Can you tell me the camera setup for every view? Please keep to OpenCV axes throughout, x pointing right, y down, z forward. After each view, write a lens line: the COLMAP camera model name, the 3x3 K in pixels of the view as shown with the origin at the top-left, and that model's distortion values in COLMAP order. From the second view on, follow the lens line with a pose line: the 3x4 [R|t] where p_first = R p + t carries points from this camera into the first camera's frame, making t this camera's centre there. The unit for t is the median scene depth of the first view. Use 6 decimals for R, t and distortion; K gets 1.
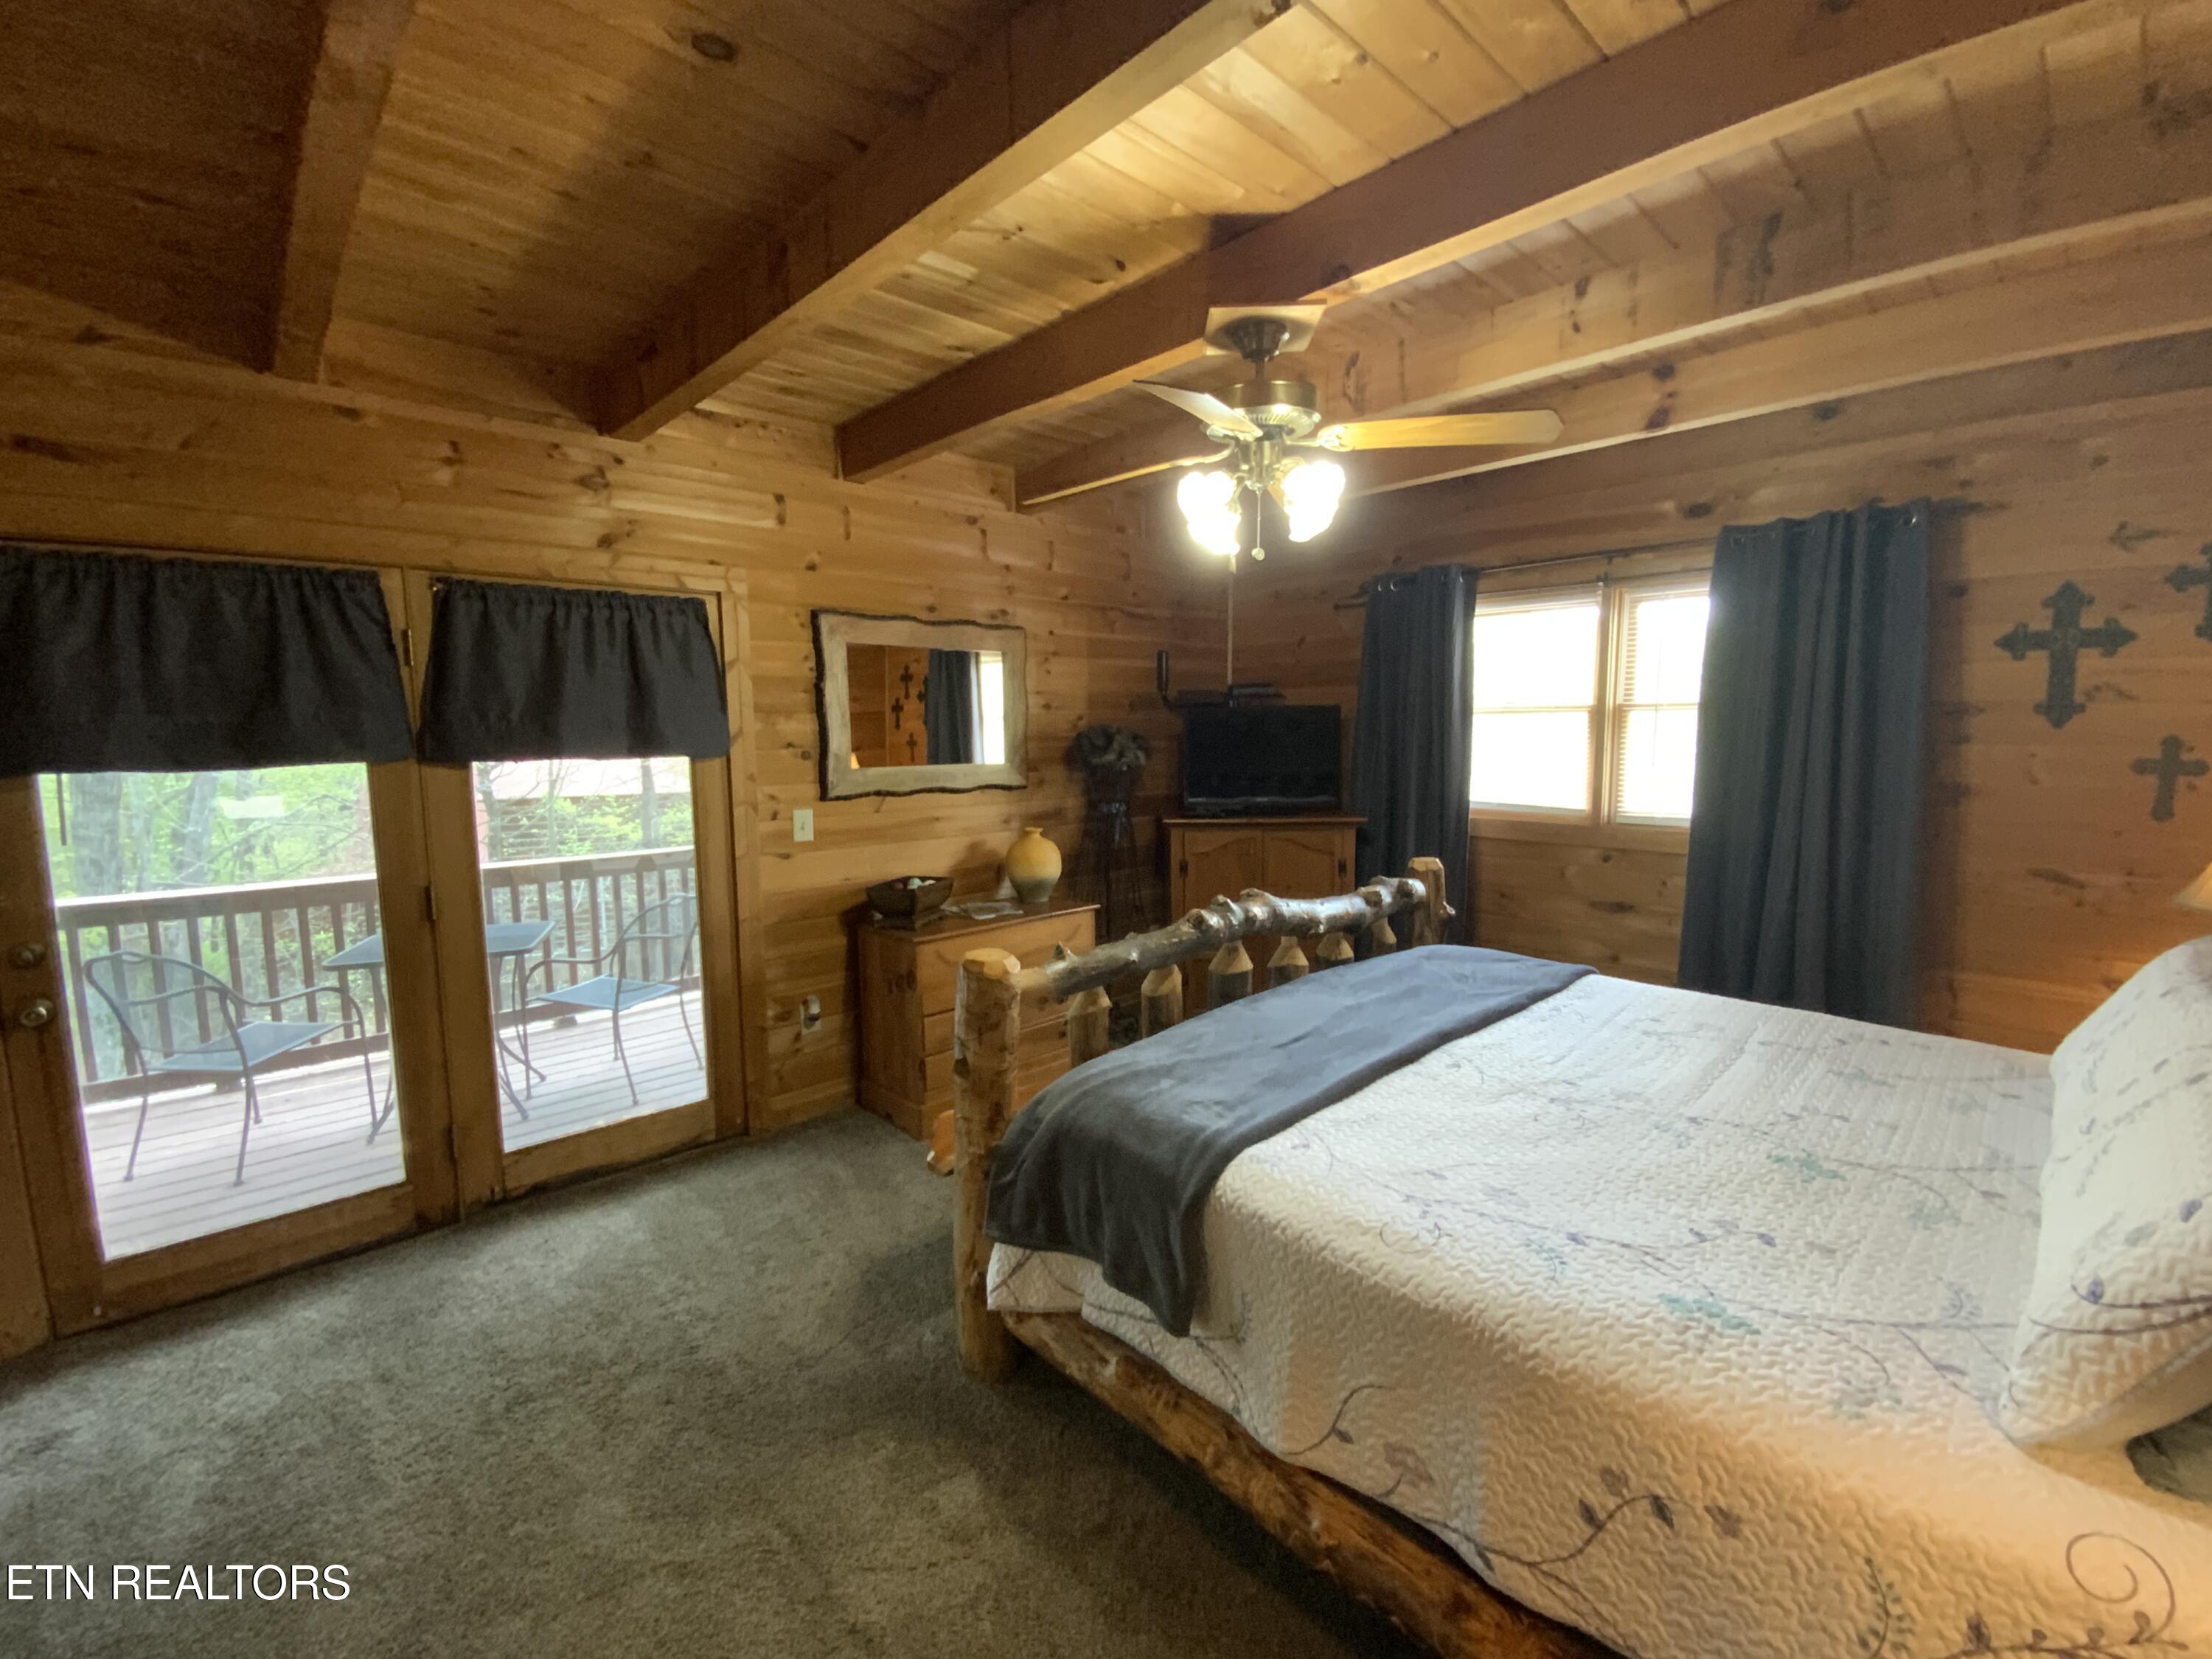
lens RADIAL K [[913.9, 0, 1098.6], [0, 913.9, 825.7], [0, 0, 1]] dist [0.012888, -0.000428]
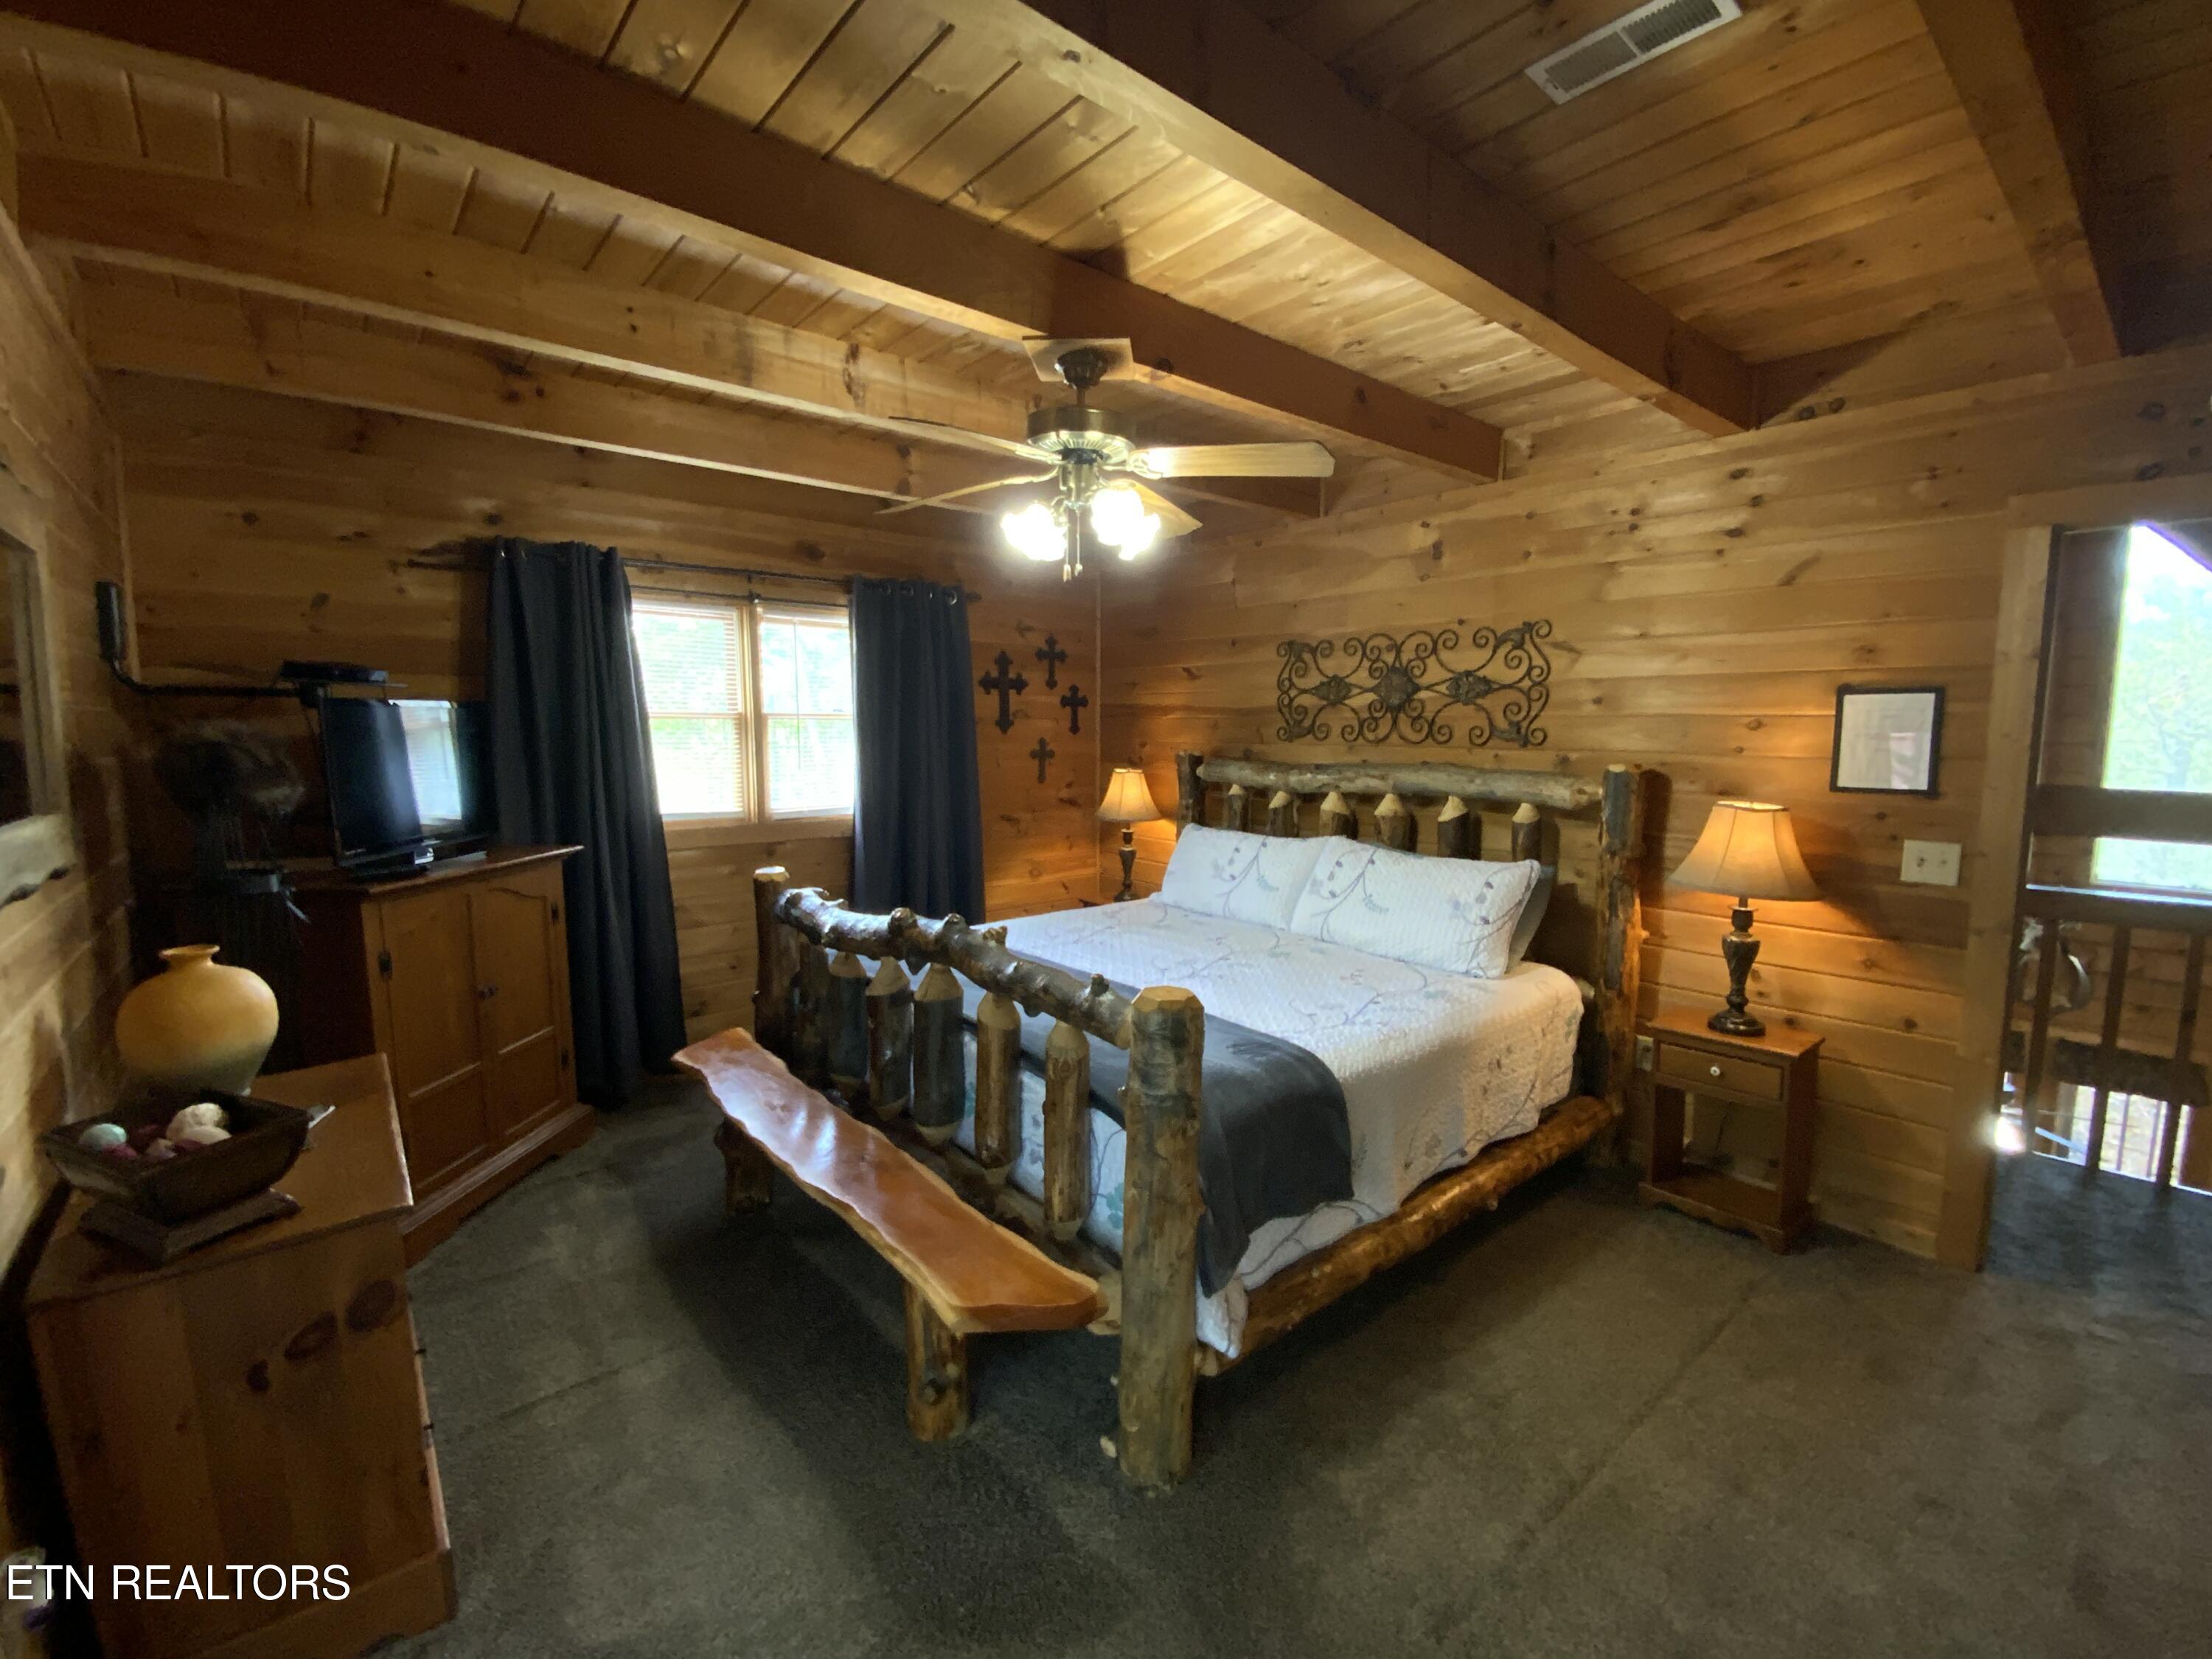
lens RADIAL K [[913.9, 0, 1098.6], [0, 913.9, 825.7], [0, 0, 1]] dist [0.012888, -0.000428]
pose [[0.087532, -0.099940, 0.991136, -0.678383], [0.112216, 0.989611, 0.089876, -0.069078], [-0.989821, 0.103355, 0.097837, 0.674847]]
